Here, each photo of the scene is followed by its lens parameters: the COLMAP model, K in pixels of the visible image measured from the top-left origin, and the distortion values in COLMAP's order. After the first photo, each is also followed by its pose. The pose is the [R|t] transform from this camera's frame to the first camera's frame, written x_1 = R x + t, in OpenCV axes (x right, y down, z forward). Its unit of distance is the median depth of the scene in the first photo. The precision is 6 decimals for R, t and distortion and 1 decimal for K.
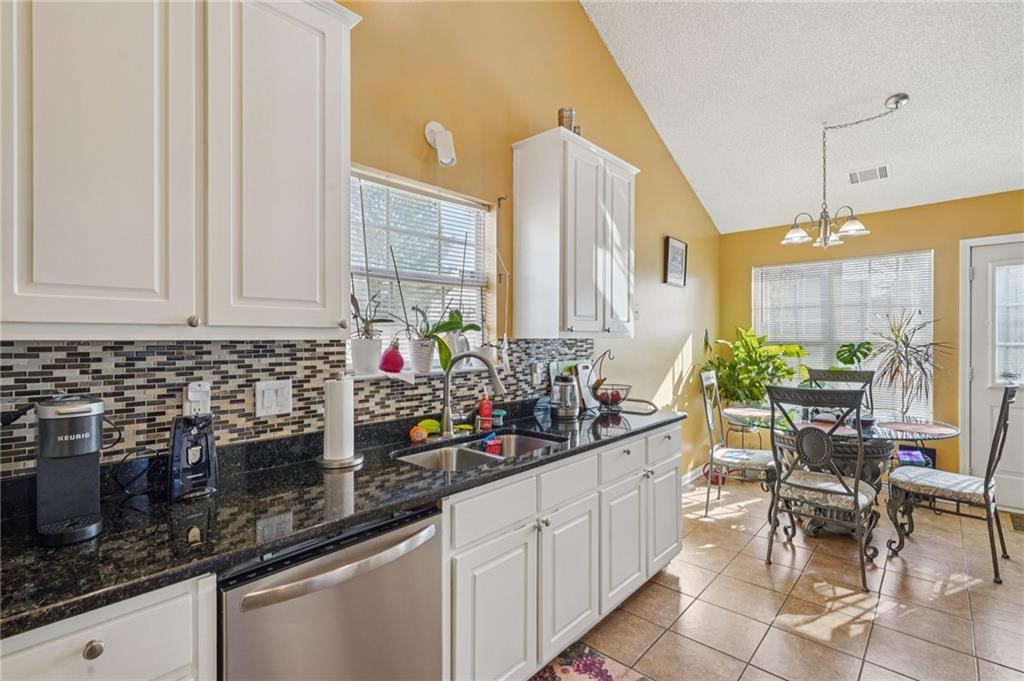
lens RADIAL K [[477.4, 0, 496.1], [0, 477.4, 338.0], [0, 0, 1]] dist [-0.005012, 0.002662]
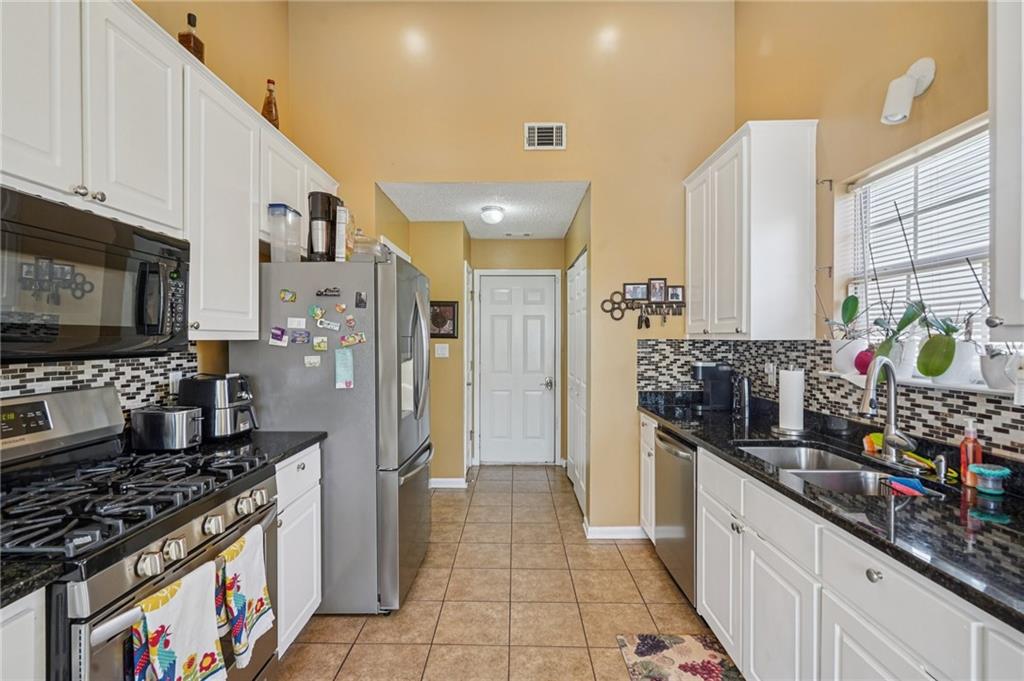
lens RADIAL K [[477.4, 0, 508.2], [0, 477.4, 342.5], [0, 0, 1]] dist [-0.005012, 0.002662]
pose [[-0.739166, 0.010695, -0.673439, 0.811742], [0.004764, 0.999932, 0.010652, -0.005780], [0.673507, 0.004665, -0.739166, 1.023905]]
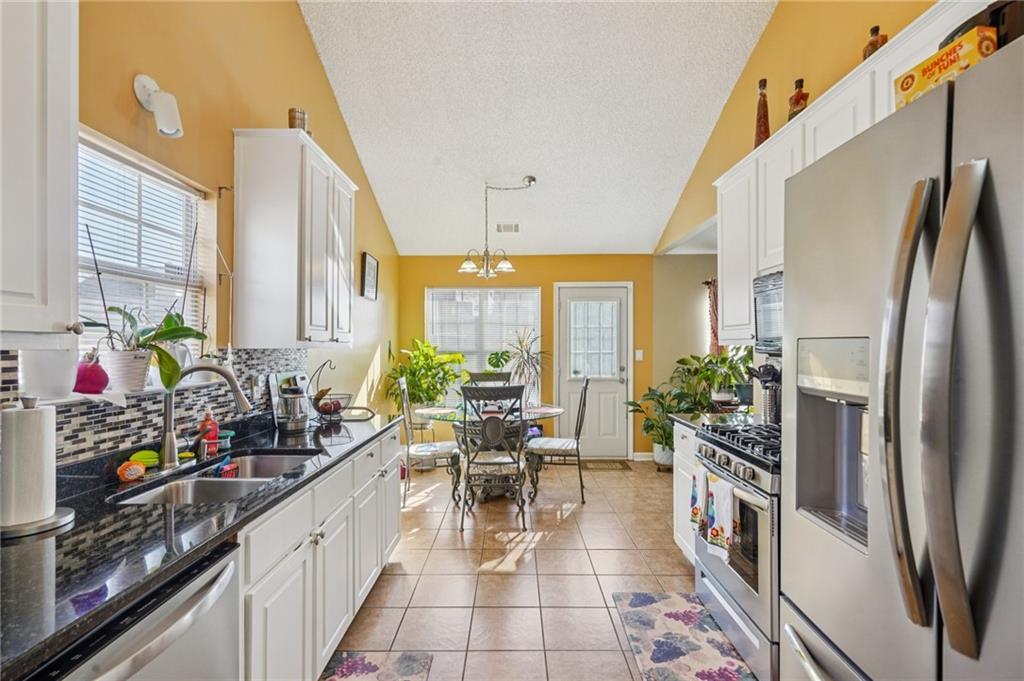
lens RADIAL K [[477.4, 0, 513.4], [0, 477.4, 342.3], [0, 0, 1]] dist [-0.005012, 0.002662]
pose [[0.727574, 0.008097, 0.685981, -0.206625], [0.000626, 0.999922, -0.012466, 0.001135], [-0.686029, 0.009499, 0.727513, 0.005654]]
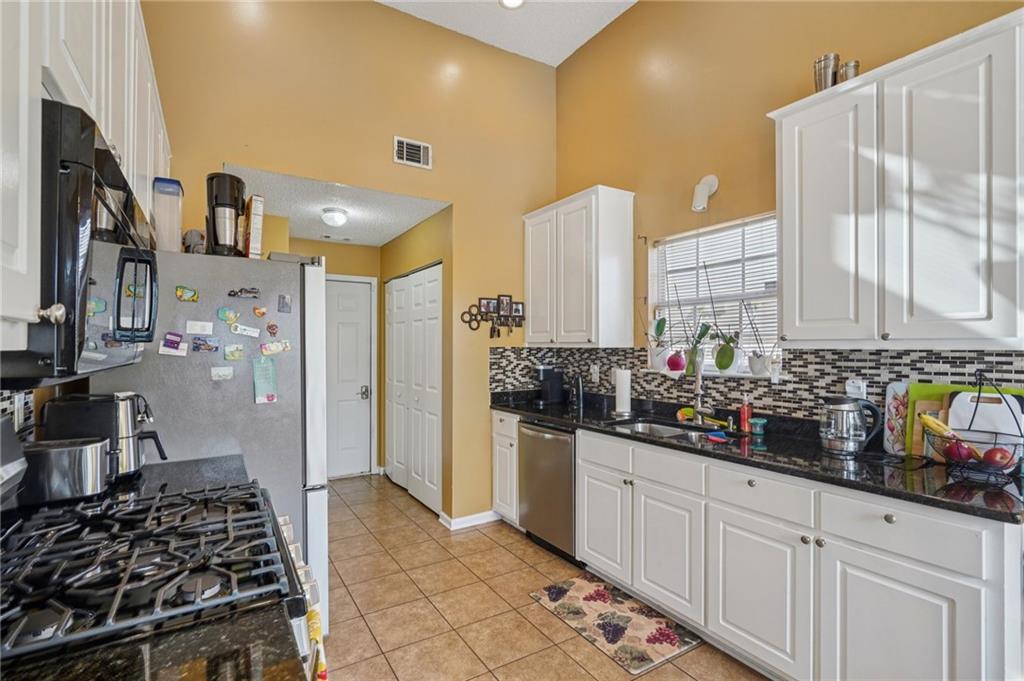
lens RADIAL K [[477.4, 0, 518.4], [0, 477.4, 345.8], [0, 0, 1]] dist [-0.005012, 0.002662]
pose [[-0.243400, 0.003667, -0.969919, 1.105471], [0.002226, 0.999992, 0.003222, -0.007997], [0.969923, -0.001375, -0.243406, 0.746357]]
